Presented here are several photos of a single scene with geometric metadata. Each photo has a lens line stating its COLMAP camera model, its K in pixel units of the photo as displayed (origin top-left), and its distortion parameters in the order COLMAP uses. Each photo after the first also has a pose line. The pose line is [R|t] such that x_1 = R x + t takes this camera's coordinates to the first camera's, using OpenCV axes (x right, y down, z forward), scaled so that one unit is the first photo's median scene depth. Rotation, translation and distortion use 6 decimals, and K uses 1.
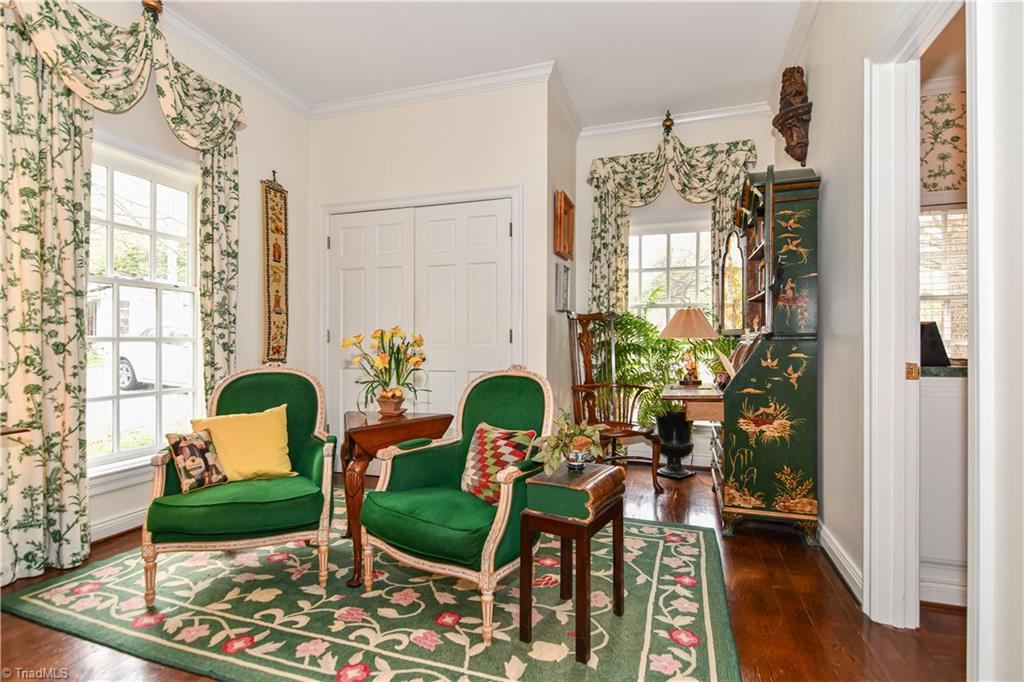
lens RADIAL K [[494.0, 0, 514.2], [0, 494.0, 343.4], [0, 0, 1]] dist [0.007287, -0.002549]
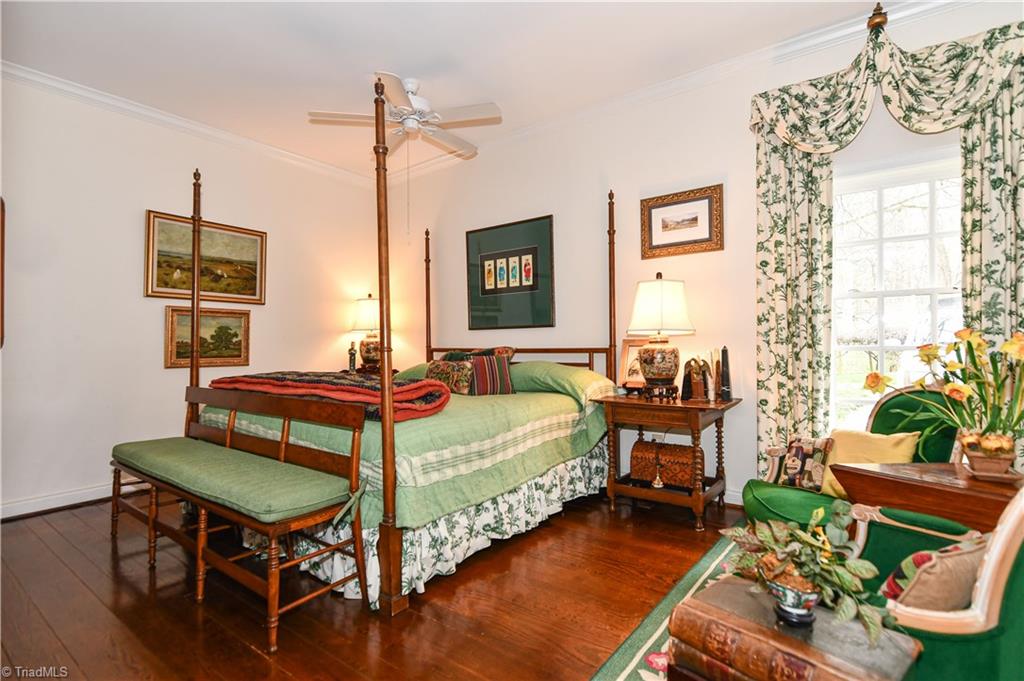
lens RADIAL K [[494.0, 0, 514.7], [0, 494.0, 341.0], [0, 0, 1]] dist [0.007287, -0.002549]
pose [[-0.295693, -0.023559, -0.954992, 0.475202], [-0.004583, 0.999719, -0.023243, 0.002784], [0.955272, -0.002496, -0.295718, 0.614682]]
